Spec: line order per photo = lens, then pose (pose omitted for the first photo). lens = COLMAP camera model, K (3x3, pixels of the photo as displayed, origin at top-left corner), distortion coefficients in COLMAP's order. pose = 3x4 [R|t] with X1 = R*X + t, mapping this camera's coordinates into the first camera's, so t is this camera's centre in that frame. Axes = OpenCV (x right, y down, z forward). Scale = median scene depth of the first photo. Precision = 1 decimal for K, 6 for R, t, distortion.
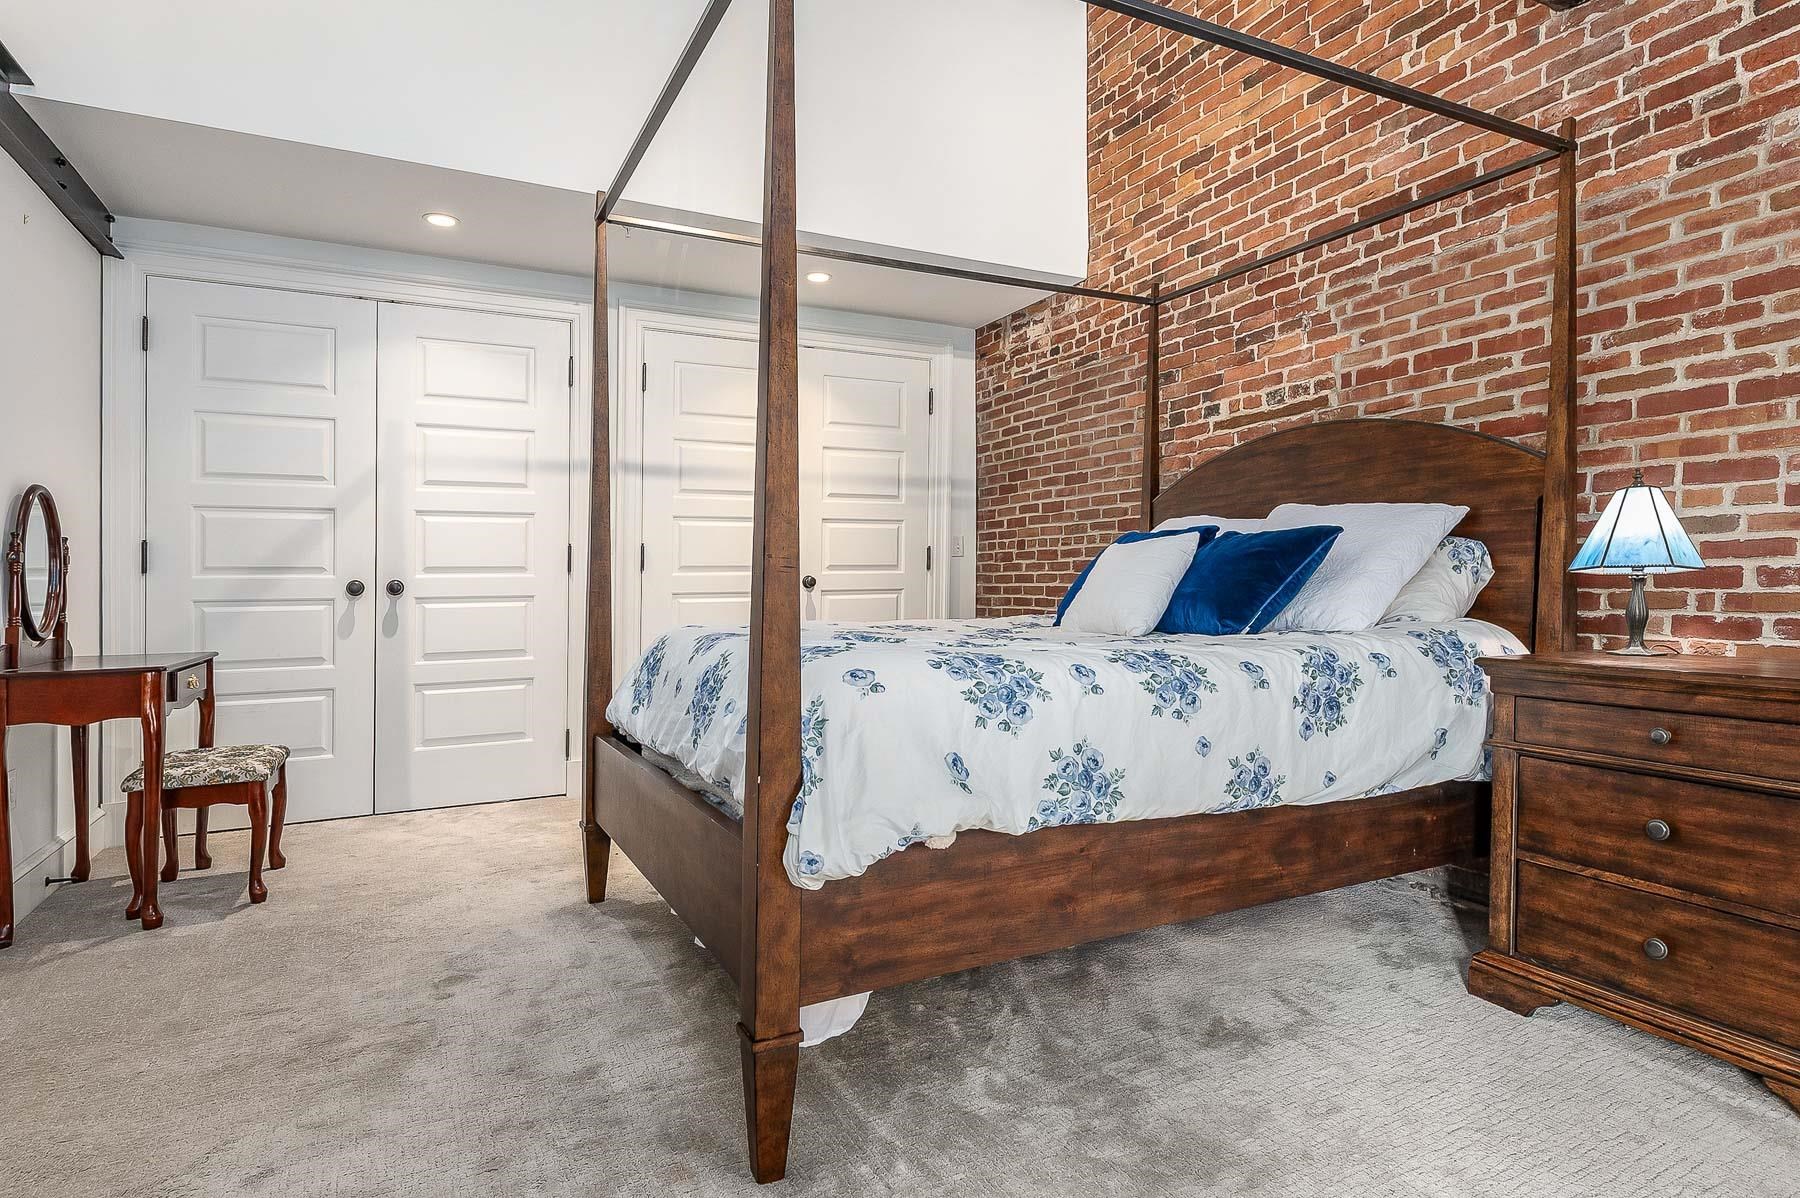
lens RADIAL K [[950.5, 0, 898.6], [0, 950.5, 592.7], [0, 0, 1]] dist [-0.001670, -0.001150]
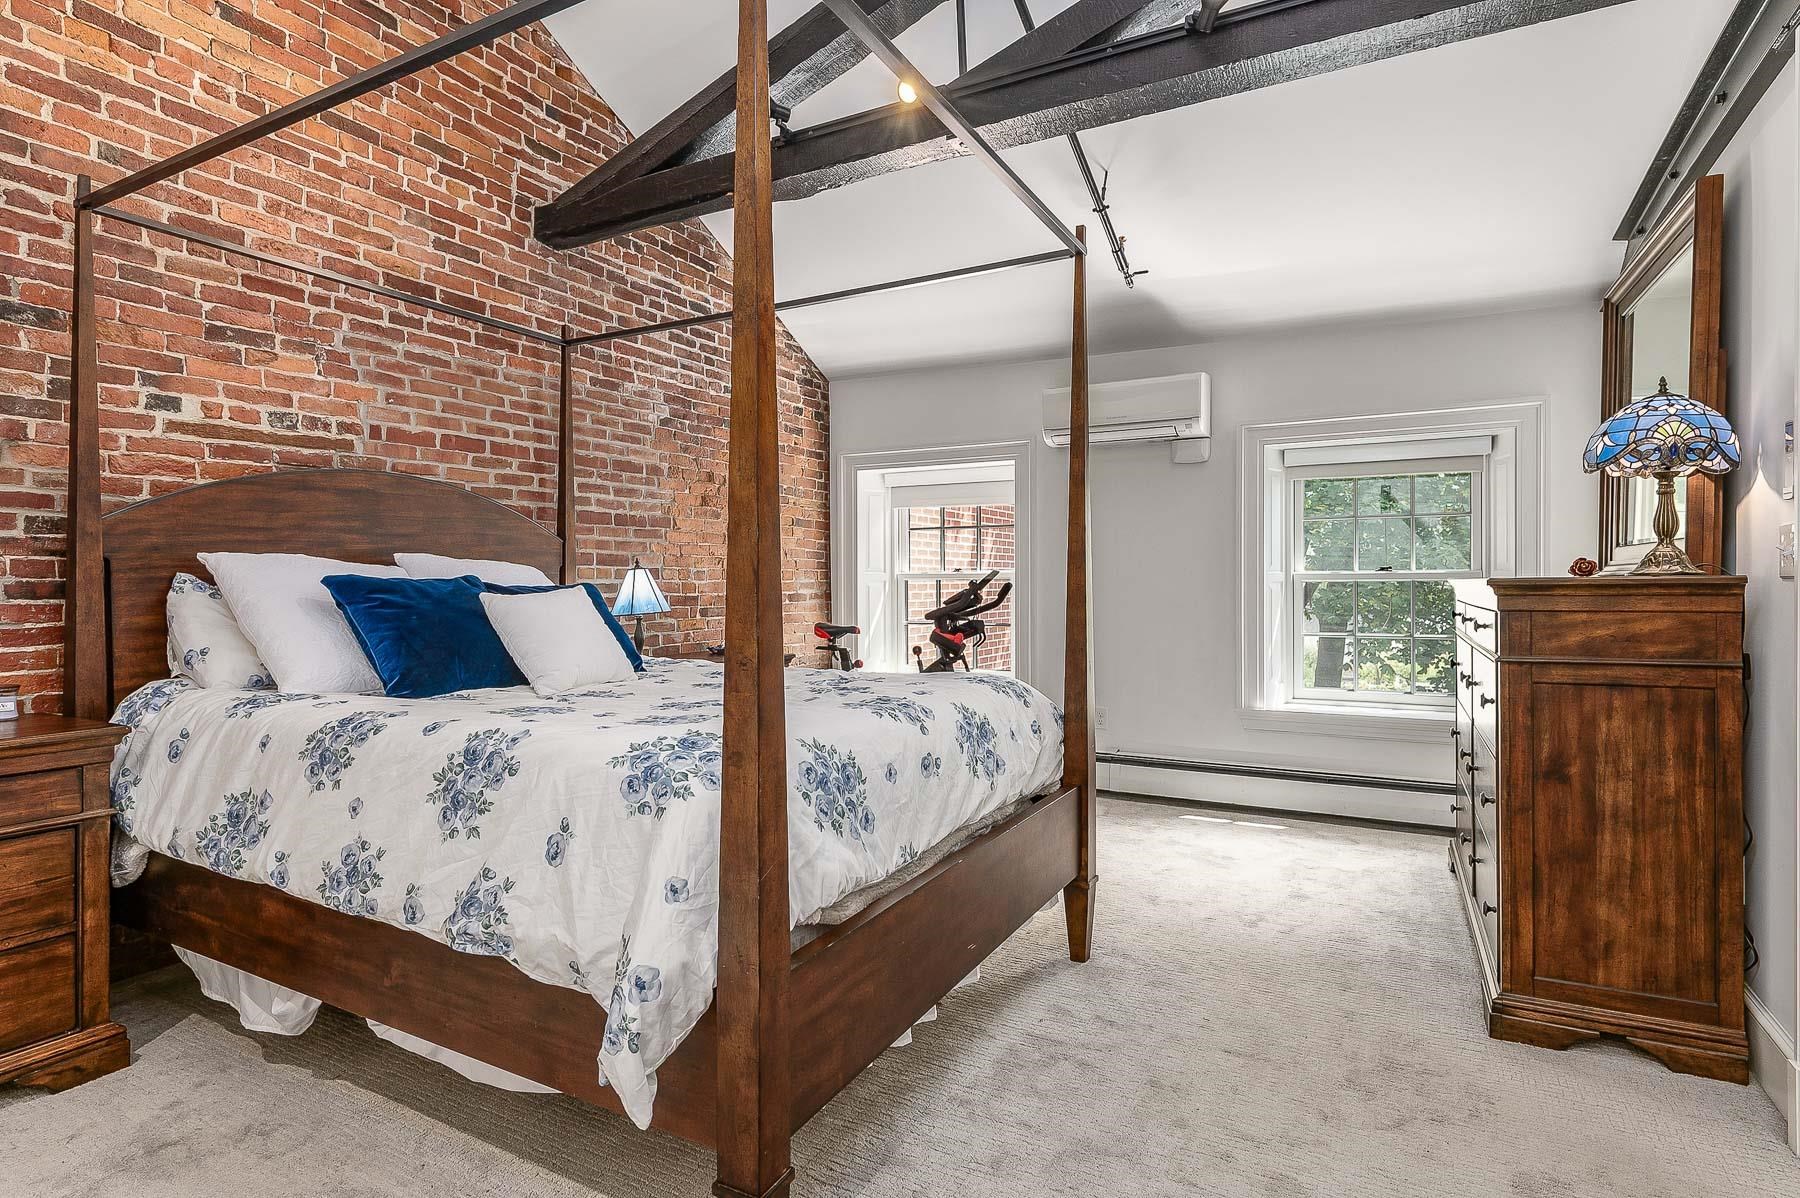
lens RADIAL K [[950.5, 0, 898.6], [0, 950.5, 592.7], [0, 0, 1]] dist [-0.001670, -0.001150]
pose [[-0.561455, -0.006495, 0.827482, -0.686053], [0.008962, 0.999863, 0.013929, -0.059158], [-0.827459, 0.015236, -0.561319, 1.096637]]
